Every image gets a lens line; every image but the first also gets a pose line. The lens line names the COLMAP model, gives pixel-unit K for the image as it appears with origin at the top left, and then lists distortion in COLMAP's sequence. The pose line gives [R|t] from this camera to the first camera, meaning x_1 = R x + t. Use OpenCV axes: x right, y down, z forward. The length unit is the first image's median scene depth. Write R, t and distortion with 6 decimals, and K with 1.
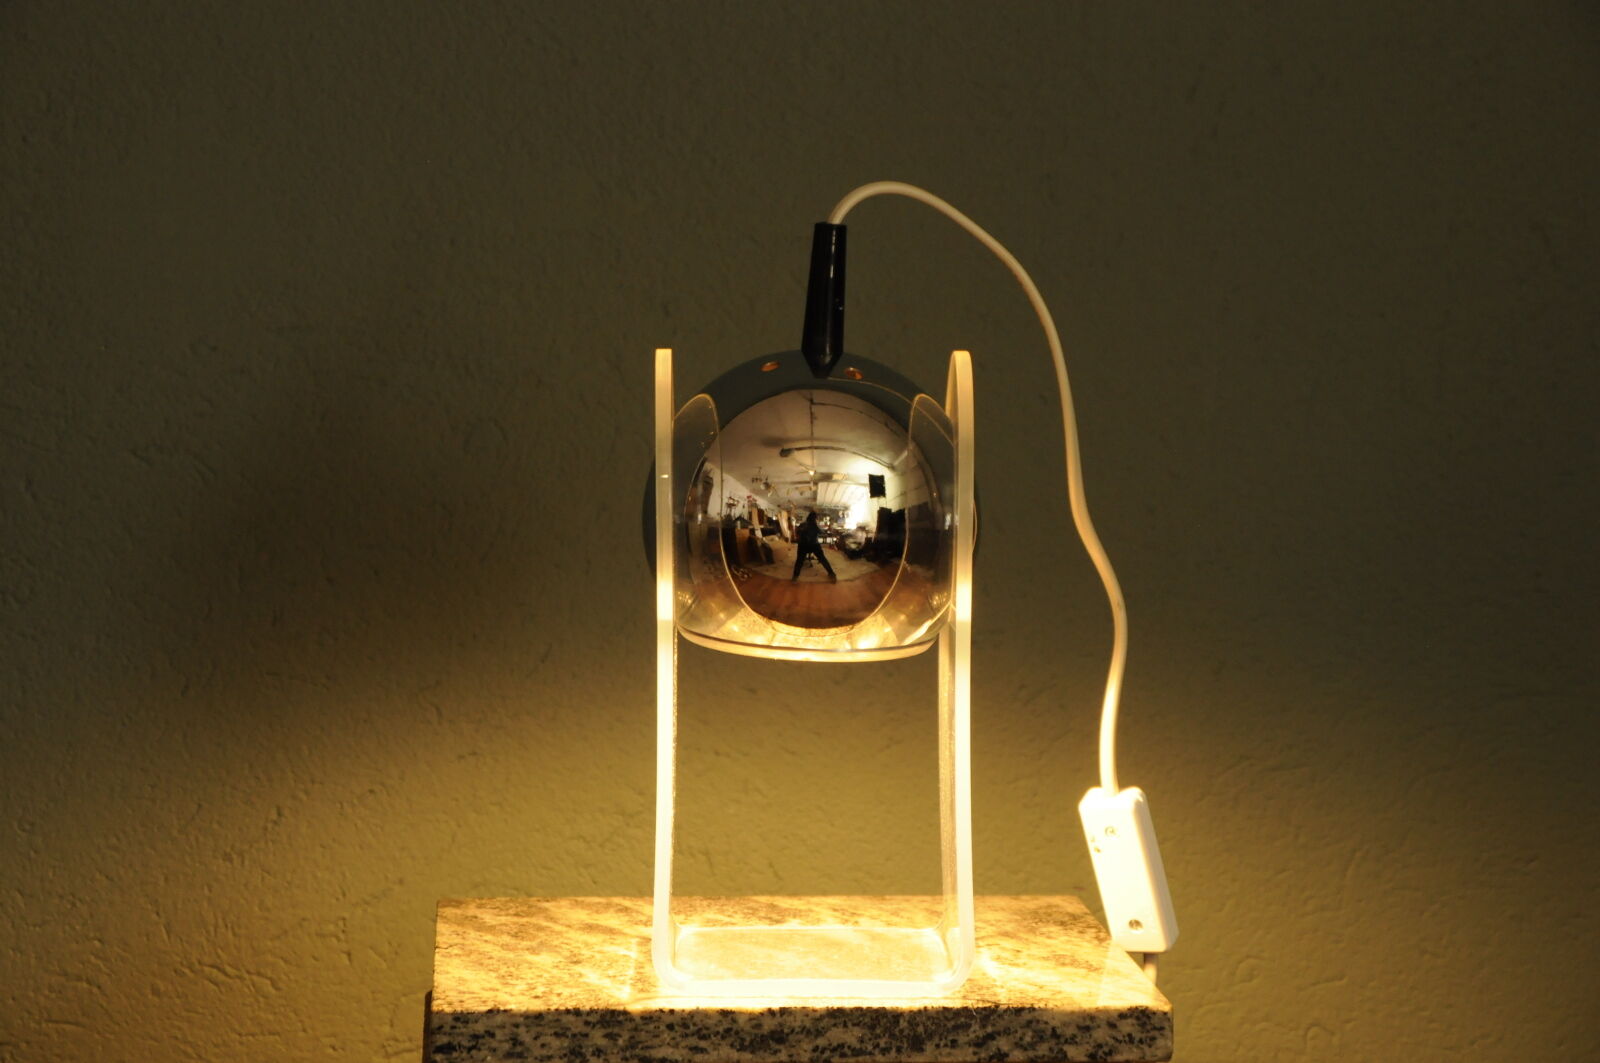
lens RADIAL K [[5297.1, 0, 777.8], [0, 5297.1, 475.2], [0, 0, 1]] dist [0.588940, 0.000000]
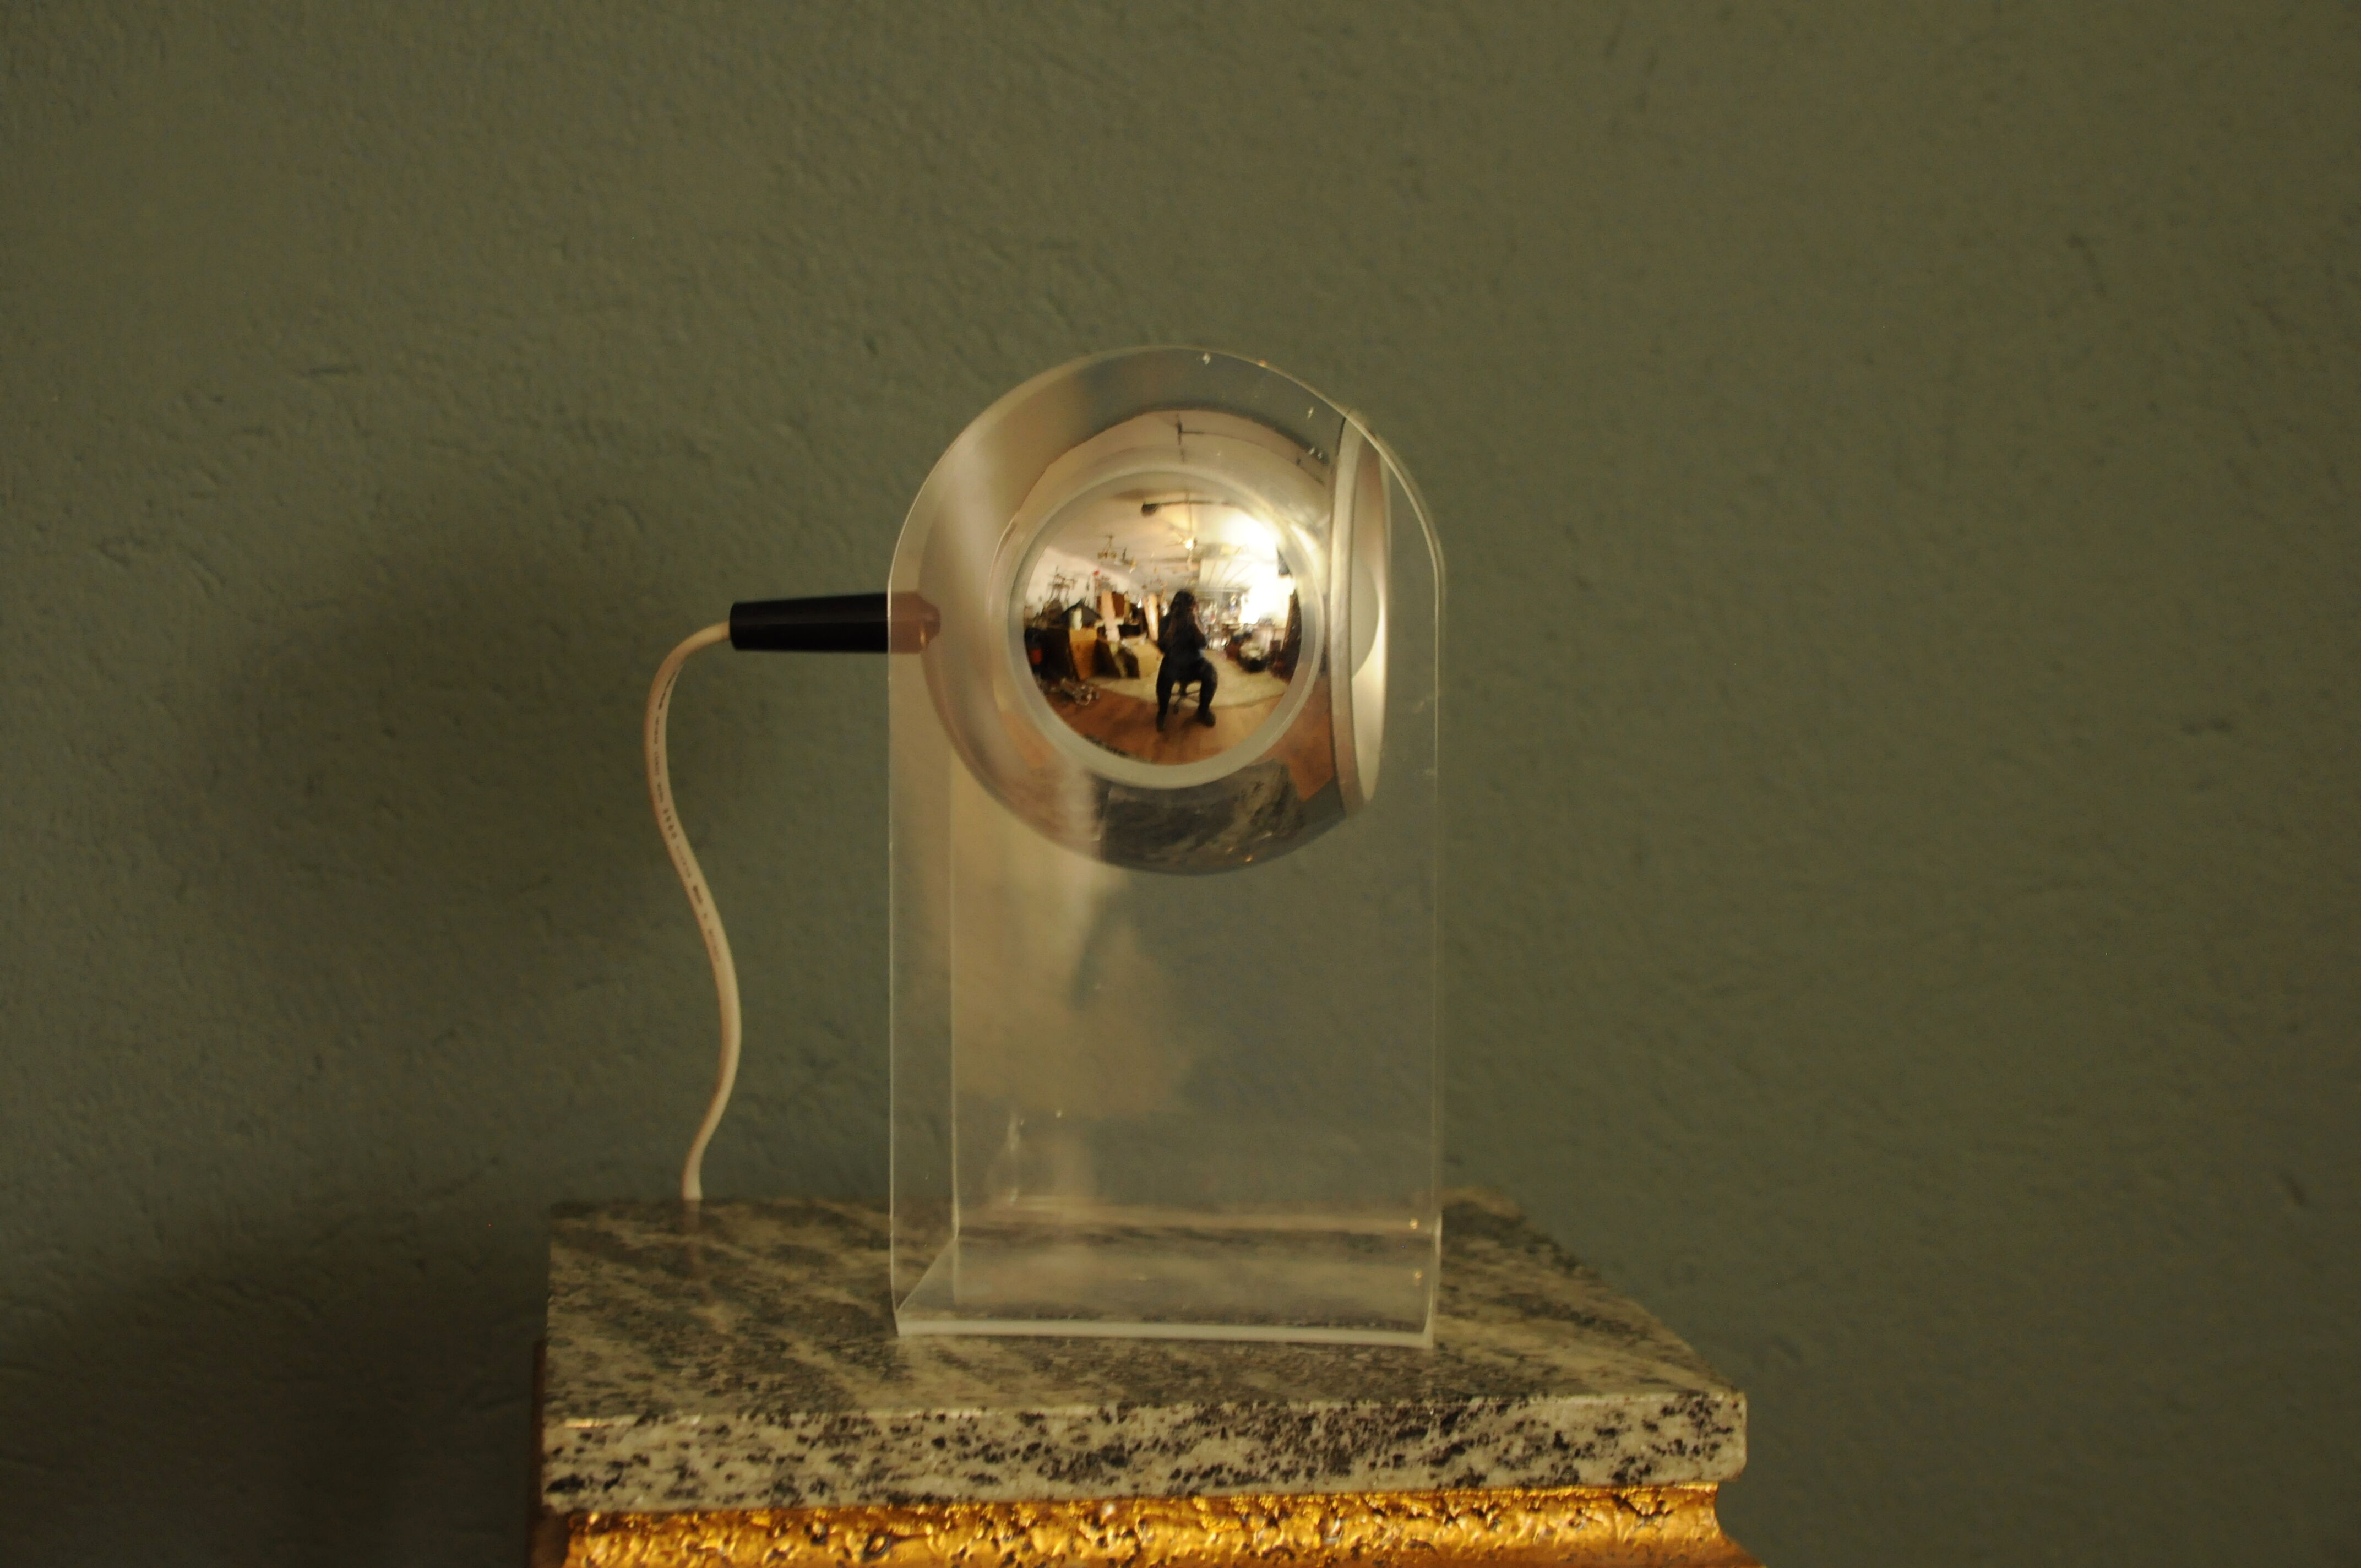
lens RADIAL K [[4616.6, 0, 1223.8], [0, 4616.6, 741.8], [0, 0, 1]] dist [0.142401, 0.000000]
pose [[0.996513, -0.003312, 0.083371, -0.031568], [0.002300, 0.999923, 0.012232, 0.016683], [-0.083405, -0.011998, 0.996444, 0.468349]]
